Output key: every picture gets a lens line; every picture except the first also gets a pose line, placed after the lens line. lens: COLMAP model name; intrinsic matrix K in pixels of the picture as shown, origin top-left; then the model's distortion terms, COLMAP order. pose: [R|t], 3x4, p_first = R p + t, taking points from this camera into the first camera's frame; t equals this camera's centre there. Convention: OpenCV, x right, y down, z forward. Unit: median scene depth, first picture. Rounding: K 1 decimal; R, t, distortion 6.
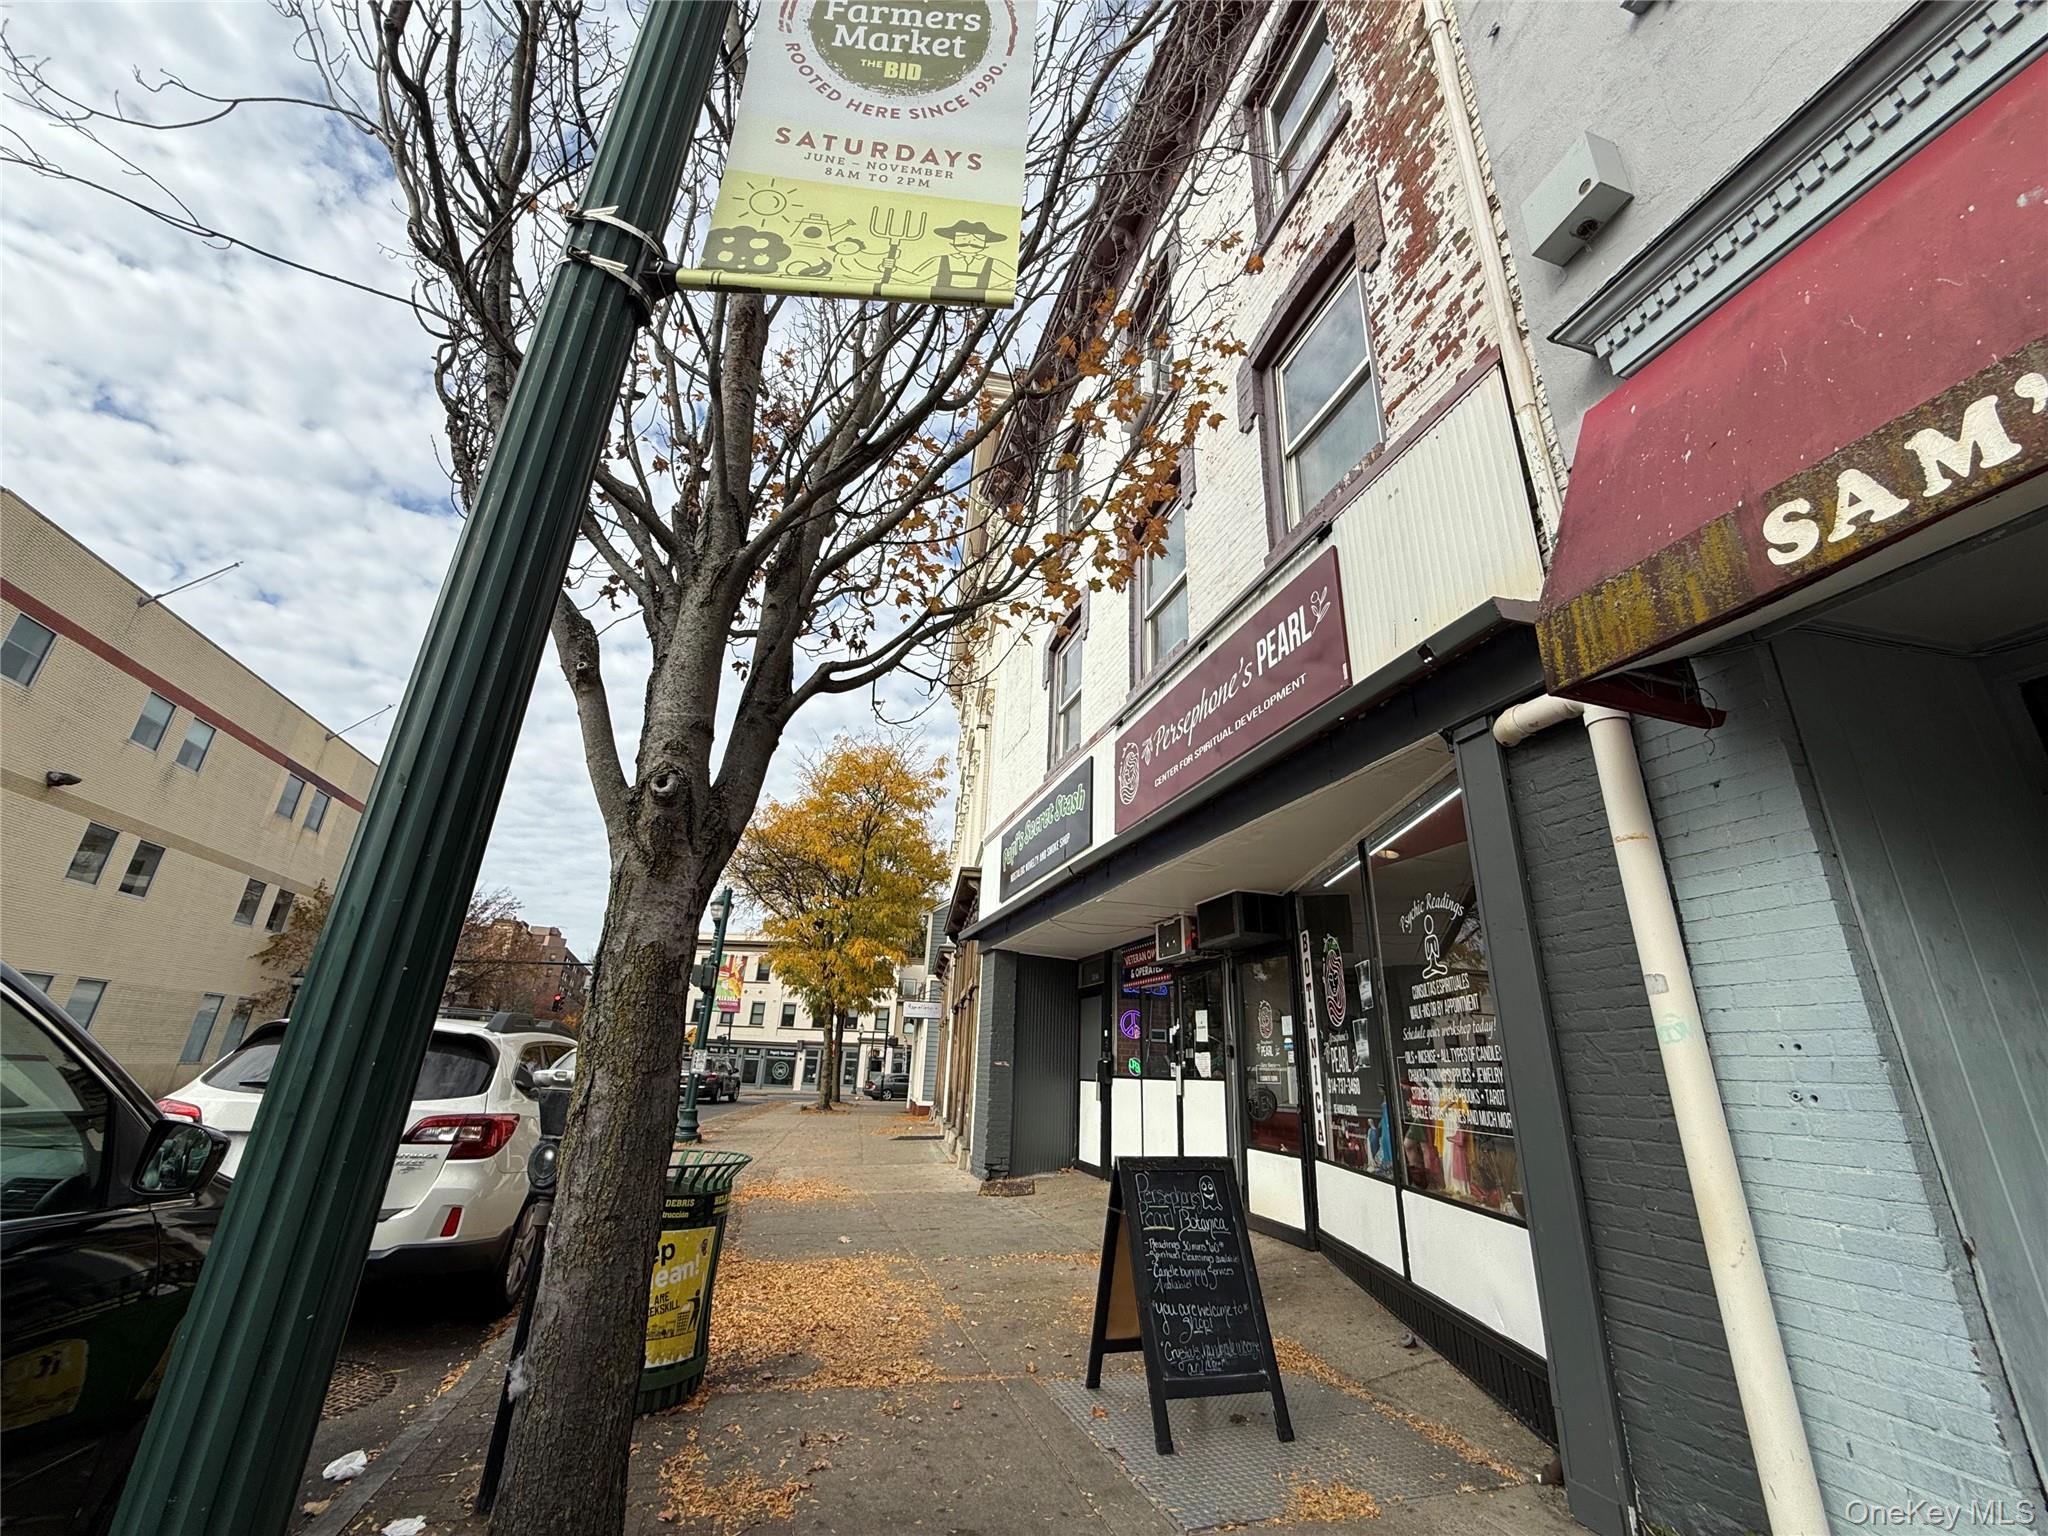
lens RADIAL K [[818.3, 0, 1019.8], [0, 818.3, 763.5], [0, 0, 1]] dist [0.000858, -0.000220]
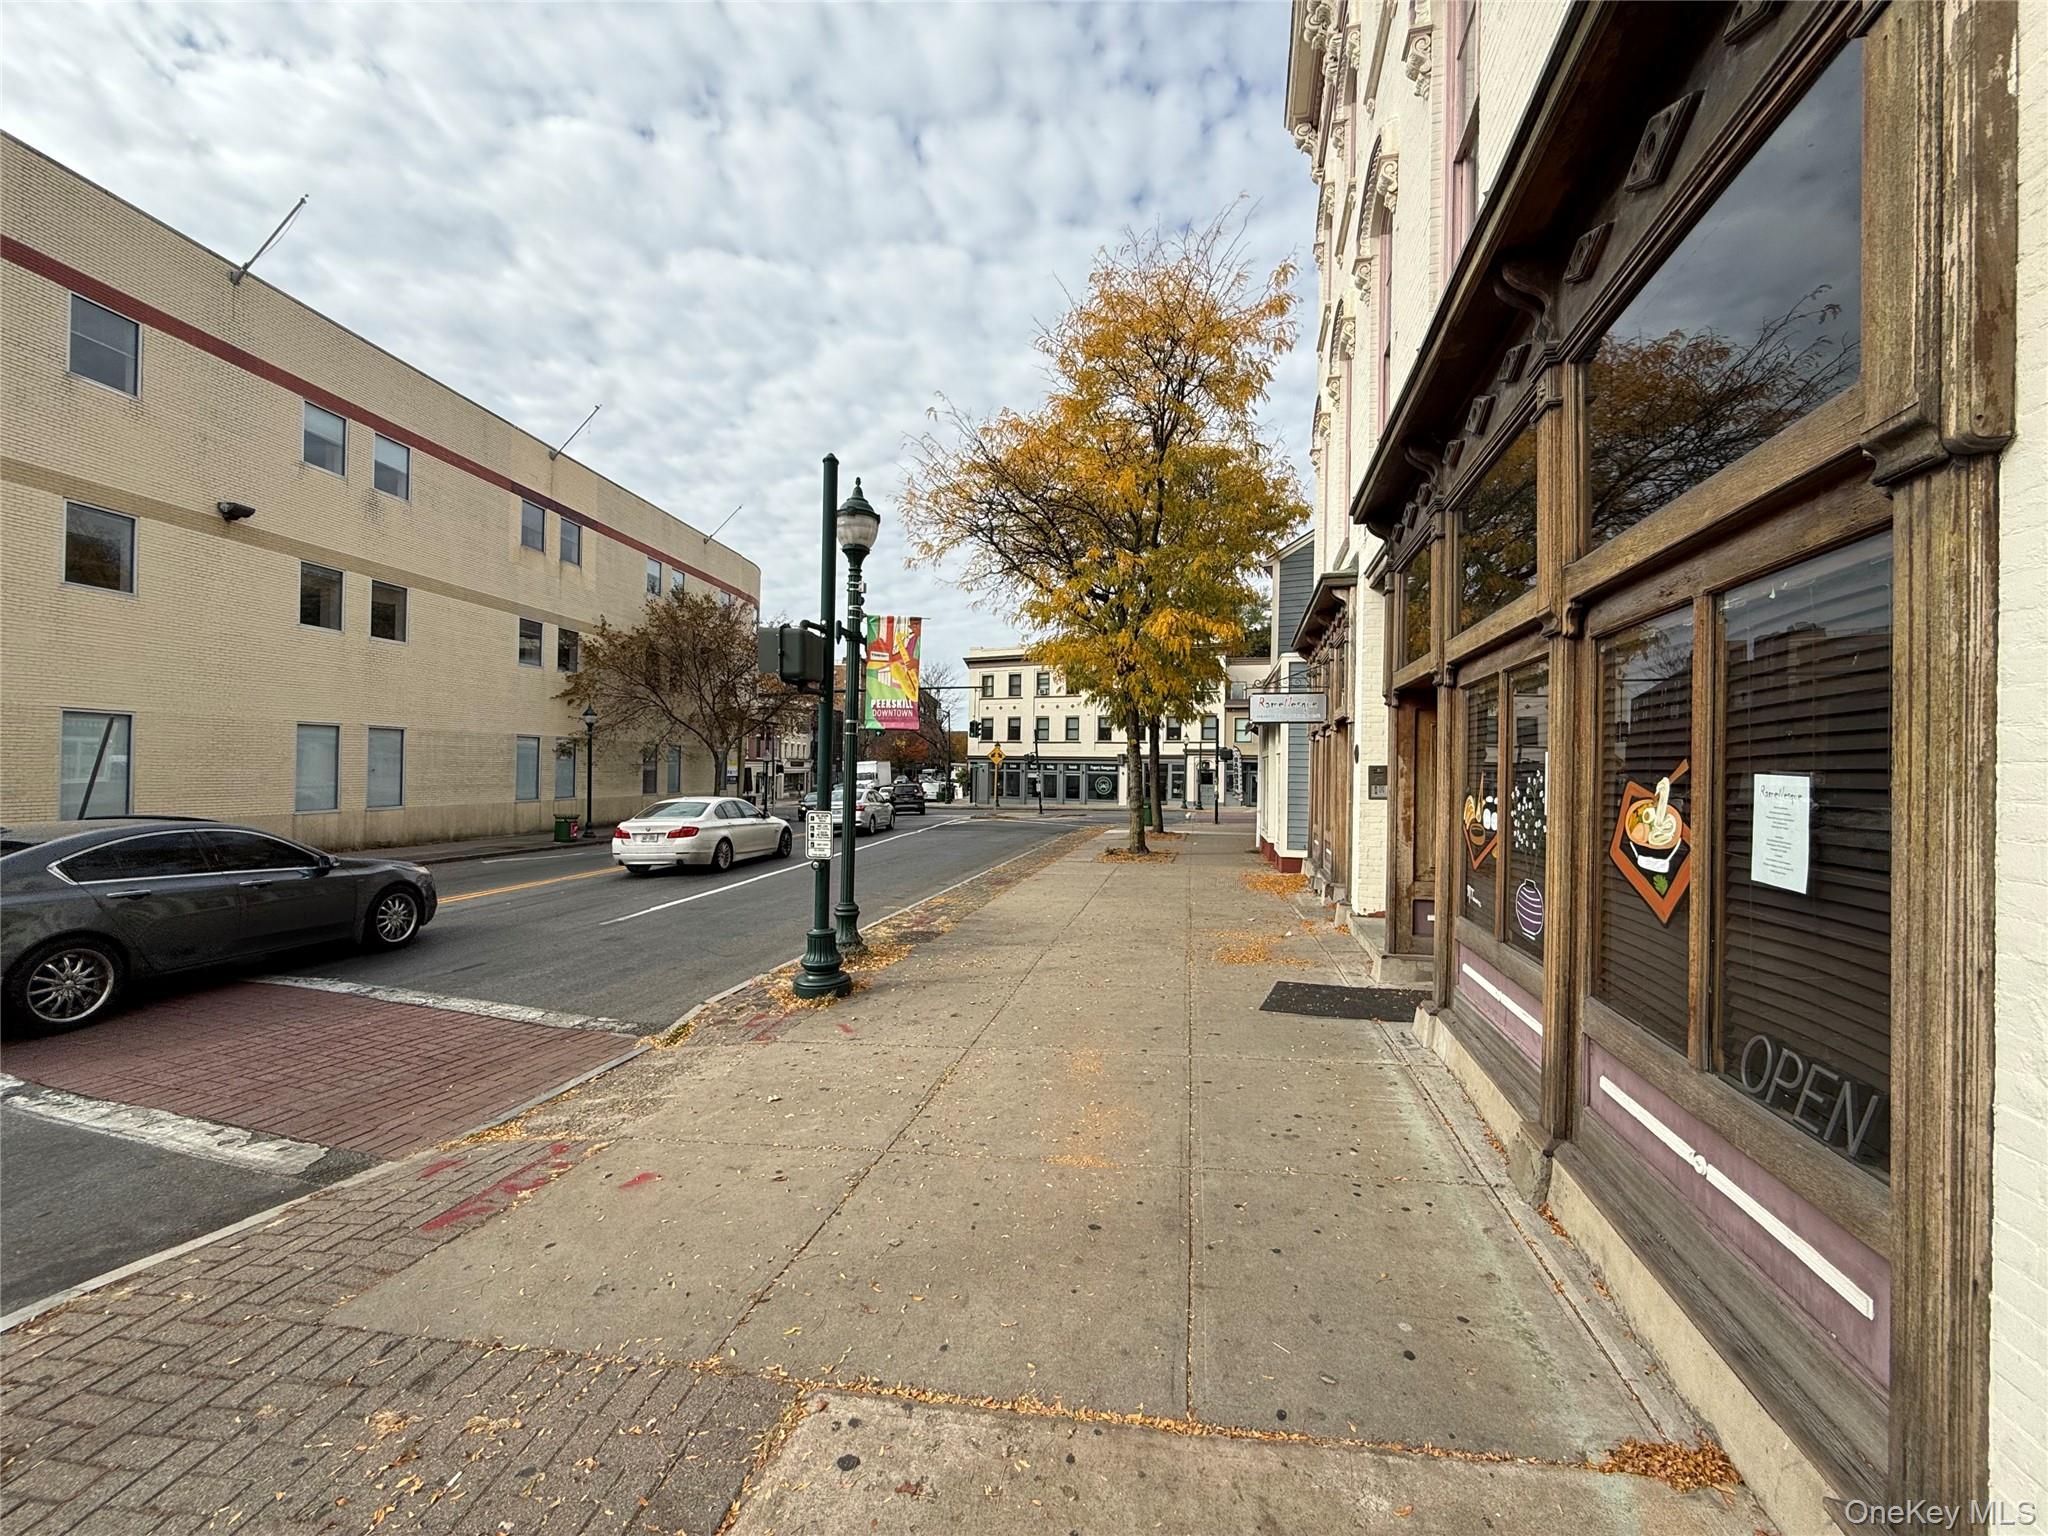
lens RADIAL K [[818.3, 0, 1019.8], [0, 818.3, 763.5], [0, 0, 1]] dist [0.000858, -0.000220]
pose [[0.925650, -0.031202, -0.377091, -0.054927], [0.156836, 0.938592, 0.307324, 0.097757], [0.344346, -0.343617, 0.873701, 0.314105]]
